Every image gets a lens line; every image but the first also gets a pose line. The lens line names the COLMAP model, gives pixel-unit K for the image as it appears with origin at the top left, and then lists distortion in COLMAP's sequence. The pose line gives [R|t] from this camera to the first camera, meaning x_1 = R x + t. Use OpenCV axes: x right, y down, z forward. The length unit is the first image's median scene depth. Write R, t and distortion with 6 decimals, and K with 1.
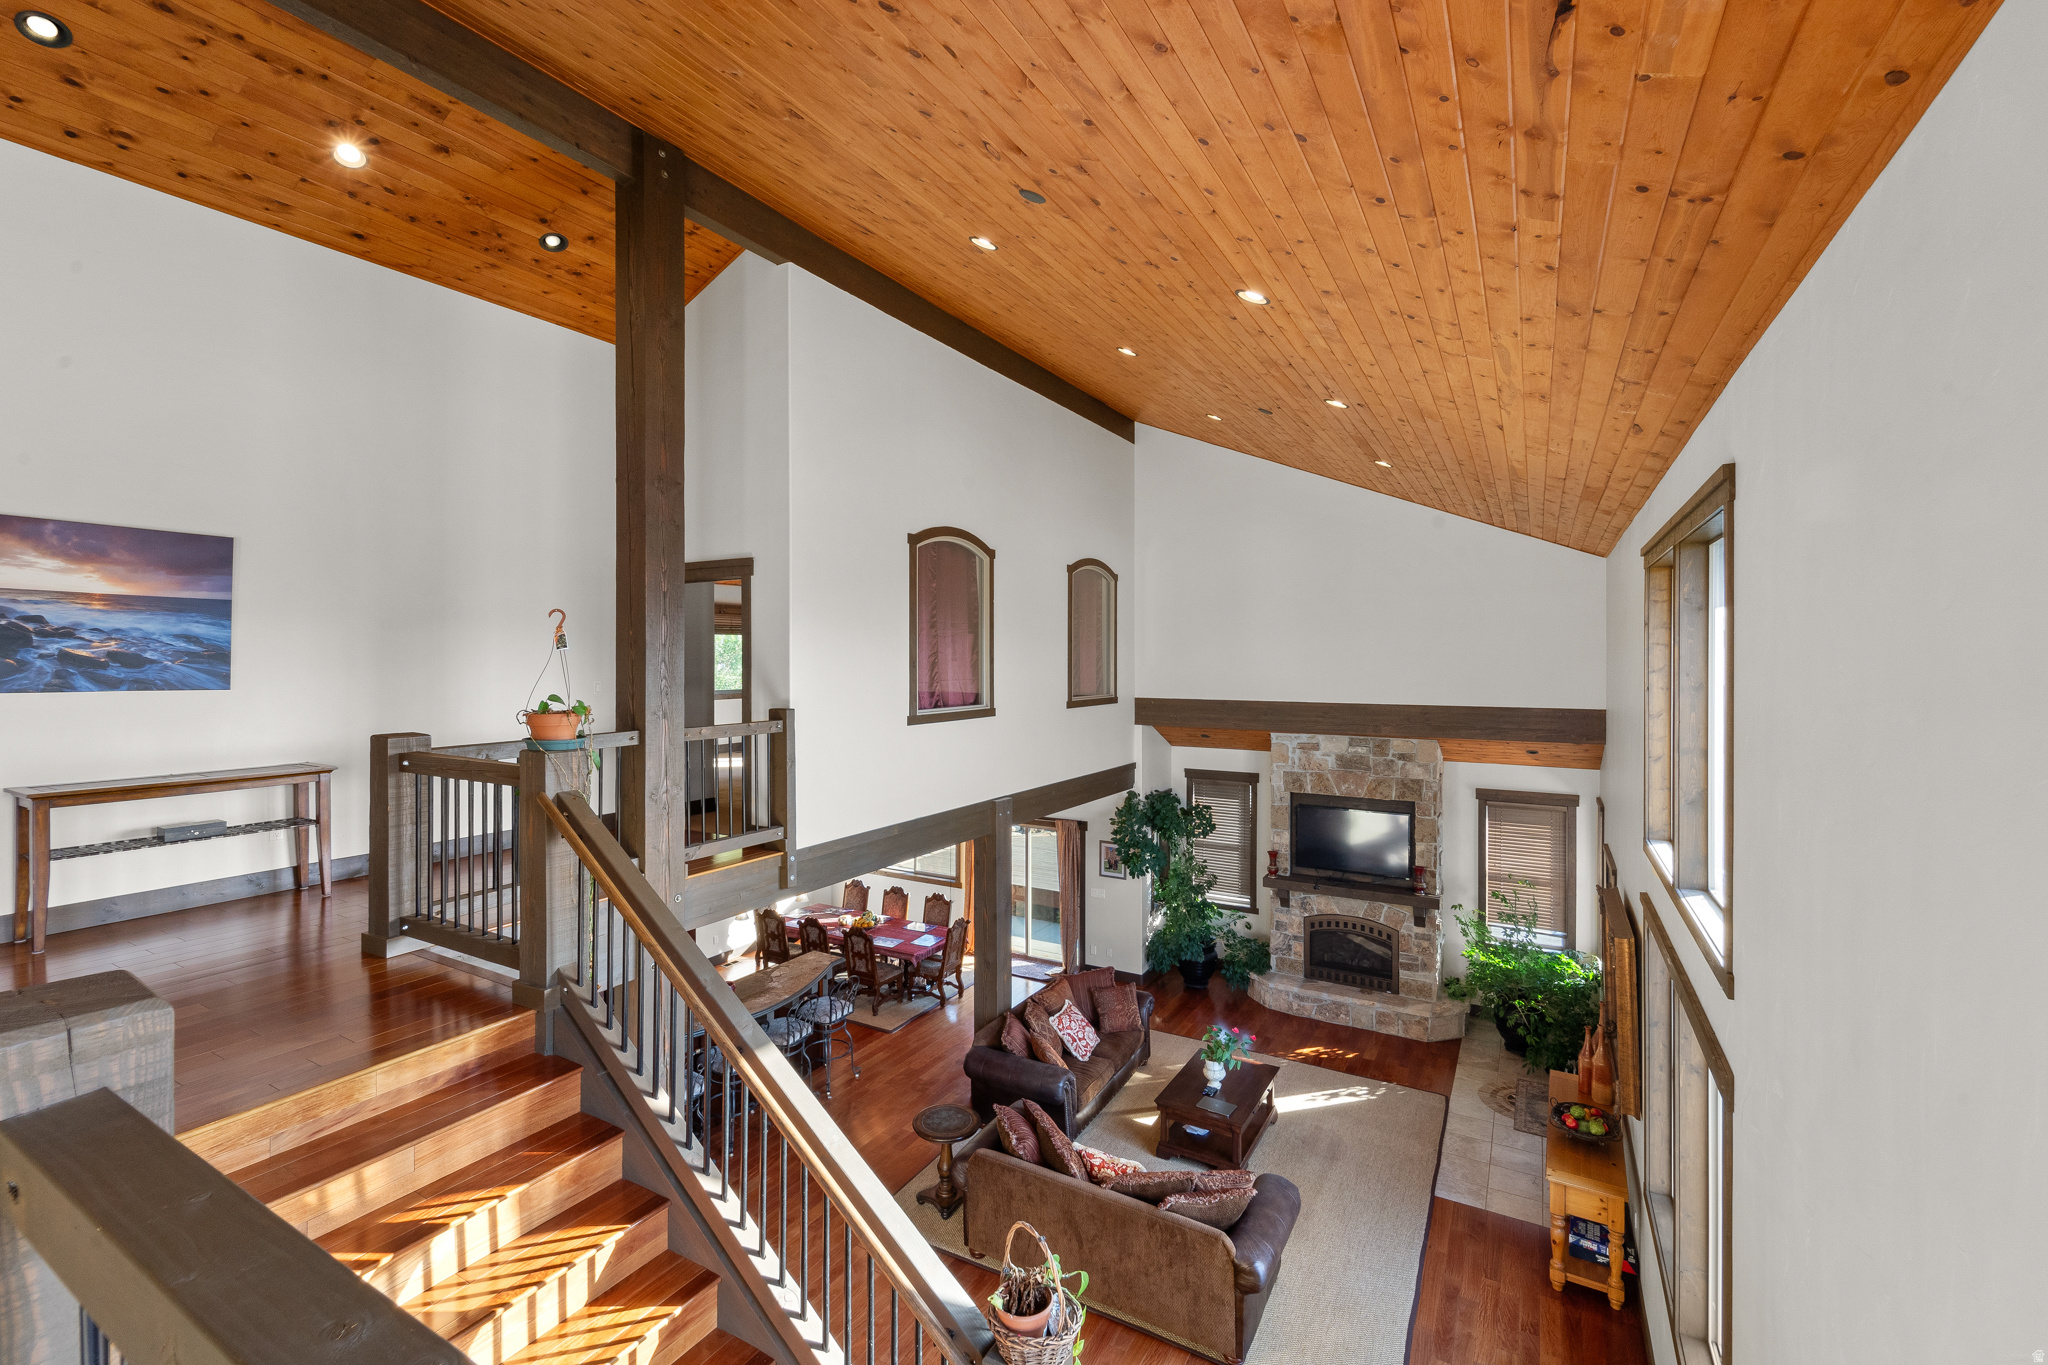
lens RADIAL K [[862.9, 0, 1026.3], [0, 862.9, 682.0], [0, 0, 1]] dist [0.000223, -0.000400]
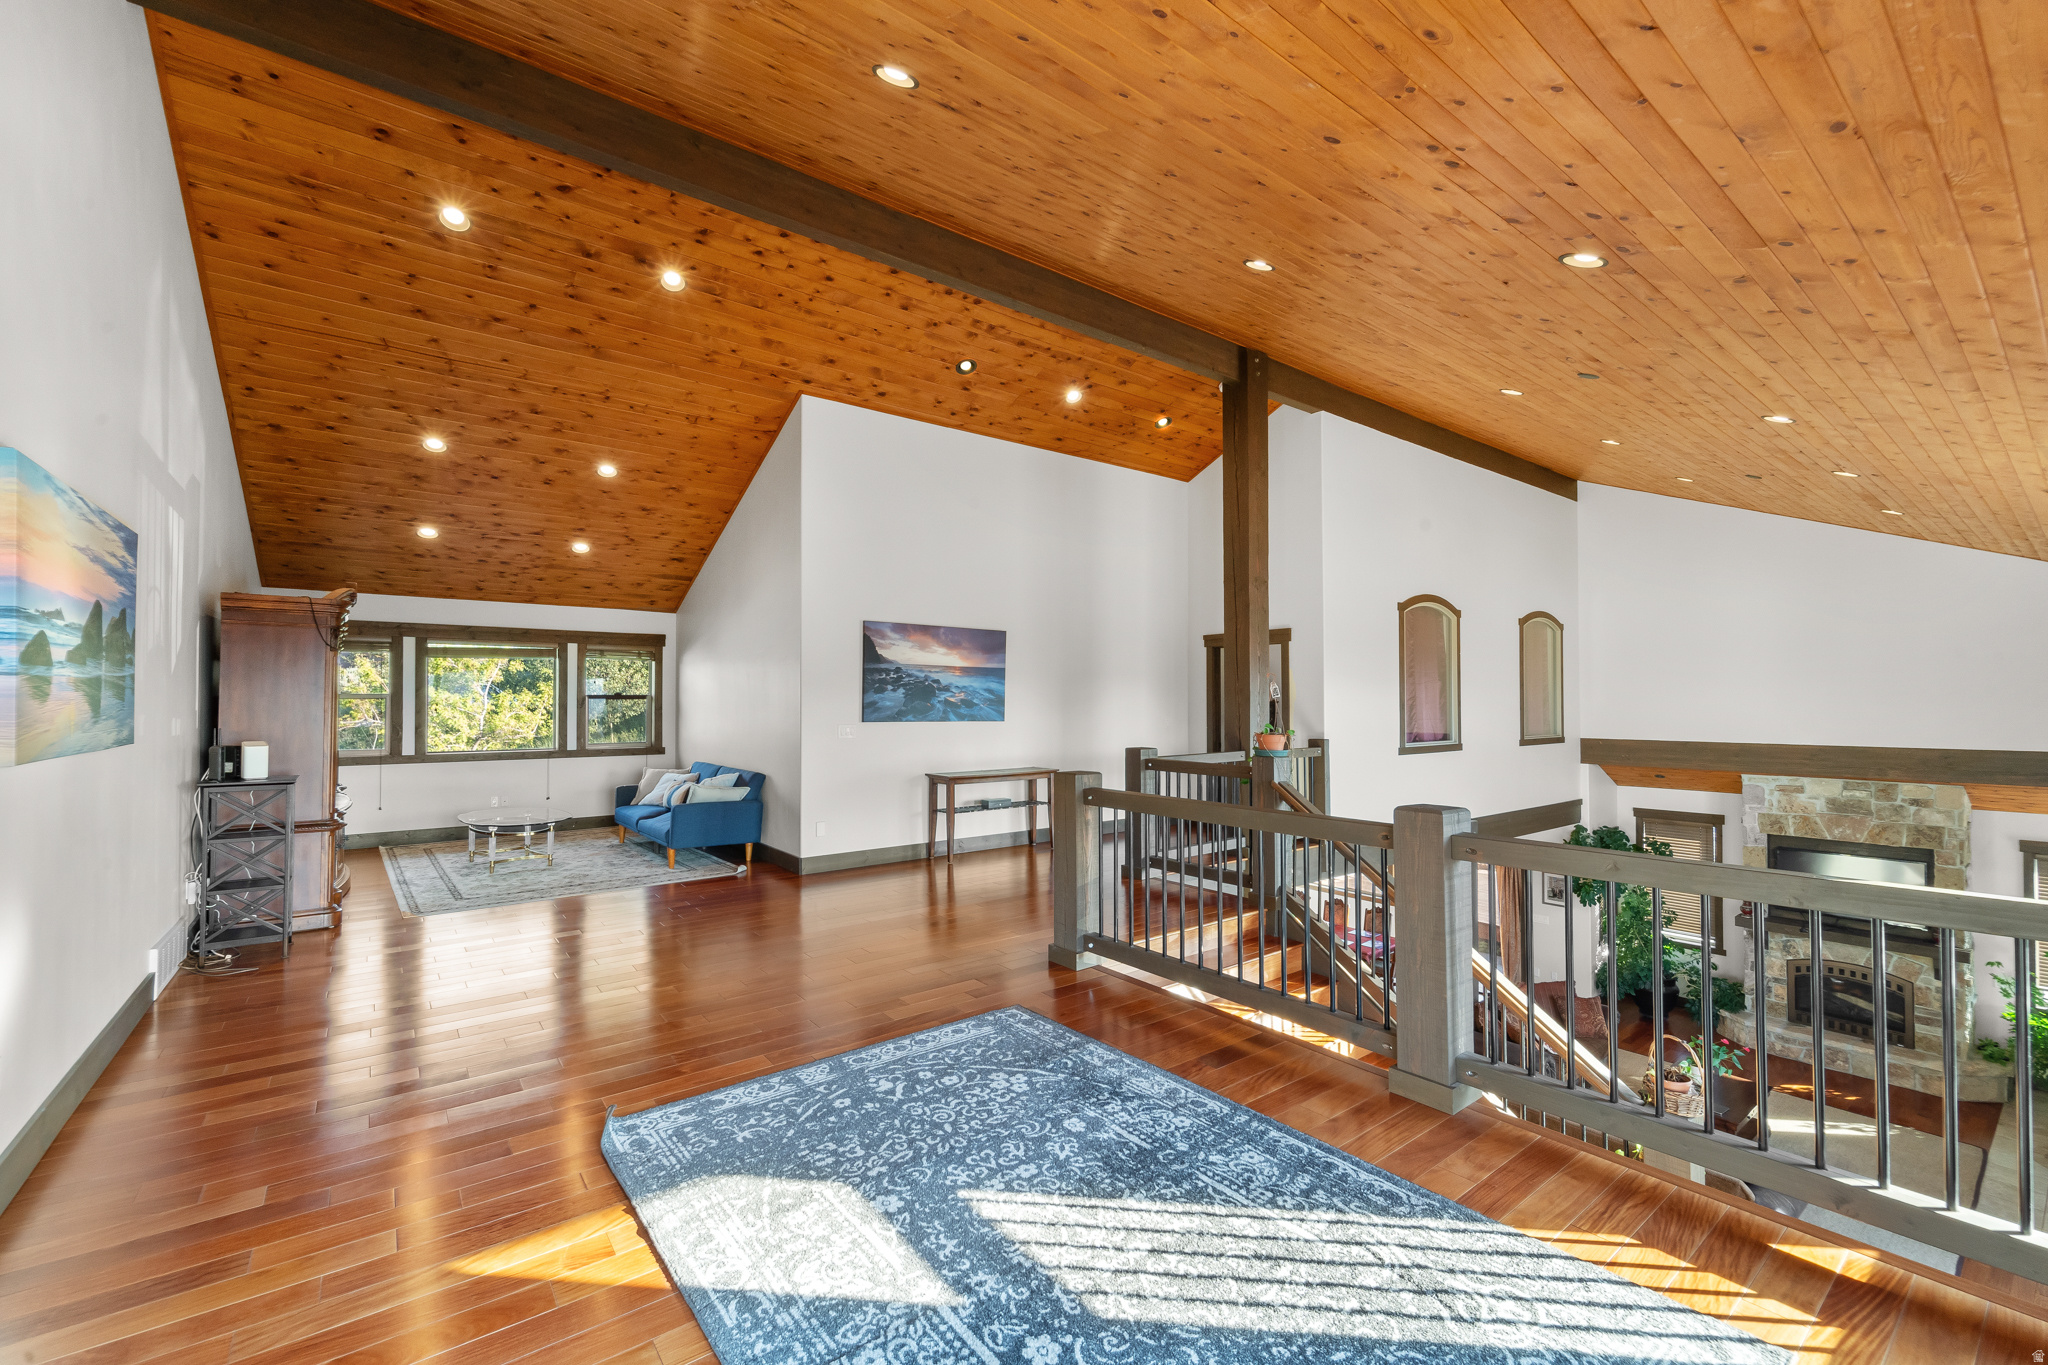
lens RADIAL K [[840.8, 0, 1018.9], [0, 840.8, 702.9], [0, 0, 1]] dist [0.000612, -0.002600]
pose [[0.925314, -0.001709, -0.379198, -0.154430], [-0.008181, 0.999667, -0.024469, 0.007226], [0.379113, 0.025744, 0.924992, -0.284588]]
